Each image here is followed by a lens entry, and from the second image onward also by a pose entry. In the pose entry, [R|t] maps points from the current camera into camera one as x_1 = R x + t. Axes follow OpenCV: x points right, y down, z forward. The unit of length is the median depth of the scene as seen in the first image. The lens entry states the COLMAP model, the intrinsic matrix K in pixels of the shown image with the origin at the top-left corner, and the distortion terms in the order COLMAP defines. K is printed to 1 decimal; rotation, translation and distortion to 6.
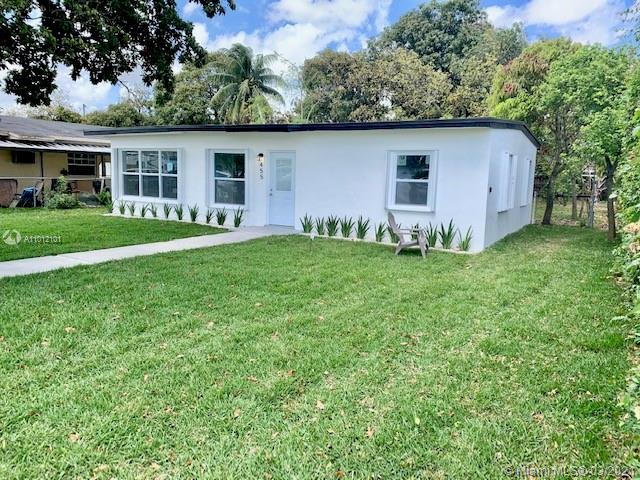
lens RADIAL K [[492.8, 0, 326.8], [0, 492.8, 244.3], [0, 0, 1]] dist [0.052885, -0.048036]
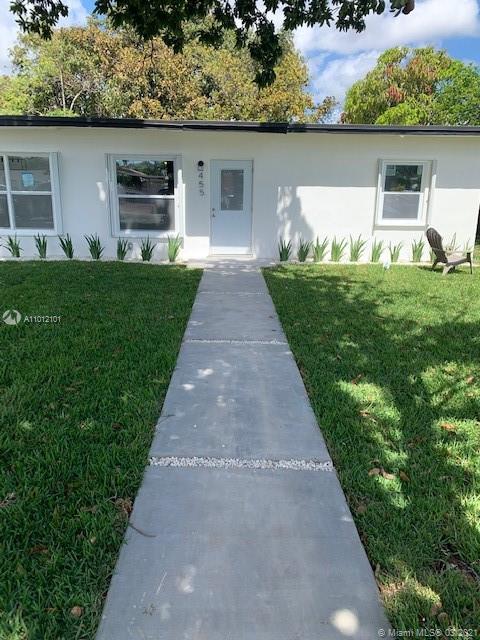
lens RADIAL K [[492.8, 0, 239.0], [0, 492.8, 315.1], [0, 0, 1]] dist [0.052885, -0.048036]
pose [[0.850193, -0.151650, 0.504157, -0.487447], [0.088139, 0.985100, 0.147682, -0.055408], [-0.519041, -0.081123, 0.850891, 0.284750]]
